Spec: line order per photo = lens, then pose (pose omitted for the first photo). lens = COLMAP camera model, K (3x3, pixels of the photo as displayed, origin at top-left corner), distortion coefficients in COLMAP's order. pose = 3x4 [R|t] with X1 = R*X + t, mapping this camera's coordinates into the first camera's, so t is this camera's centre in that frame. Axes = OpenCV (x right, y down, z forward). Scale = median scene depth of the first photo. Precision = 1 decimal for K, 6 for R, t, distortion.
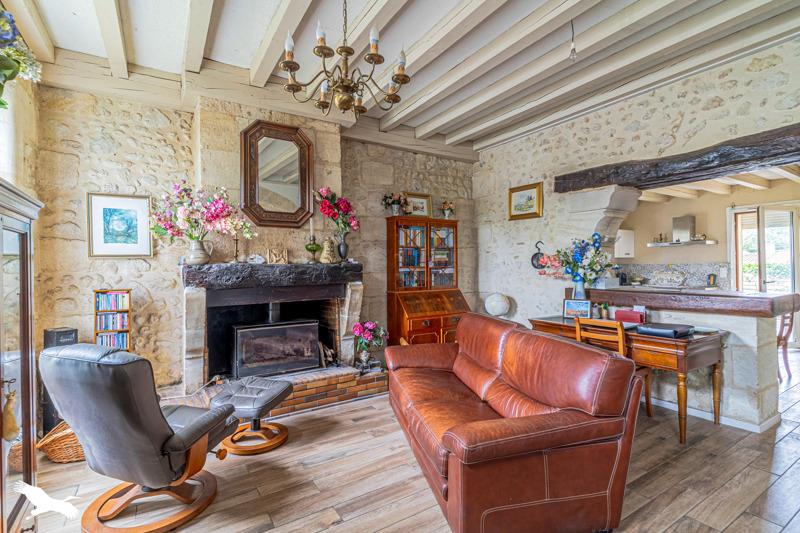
lens RADIAL K [[392.3, 0, 400.0], [0, 392.3, 266.5], [0, 0, 1]] dist [-0.000550, -0.000181]
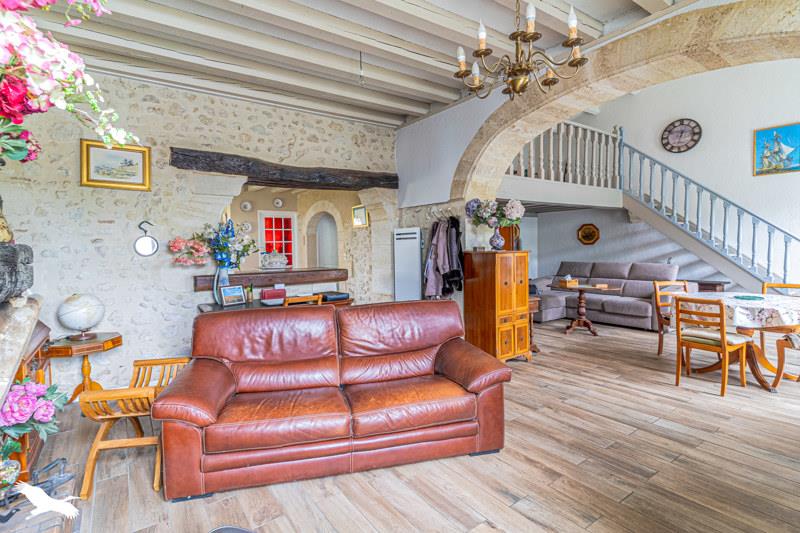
lens RADIAL K [[383.4, 0, 396.7], [0, 383.4, 256.9], [0, 0, 1]] dist [0.000398, 0.000067]
pose [[-0.050251, -0.010862, 0.998678, -0.501650], [0.017289, 0.999782, 0.011744, 0.007987], [-0.998587, 0.017857, -0.050052, 0.607692]]
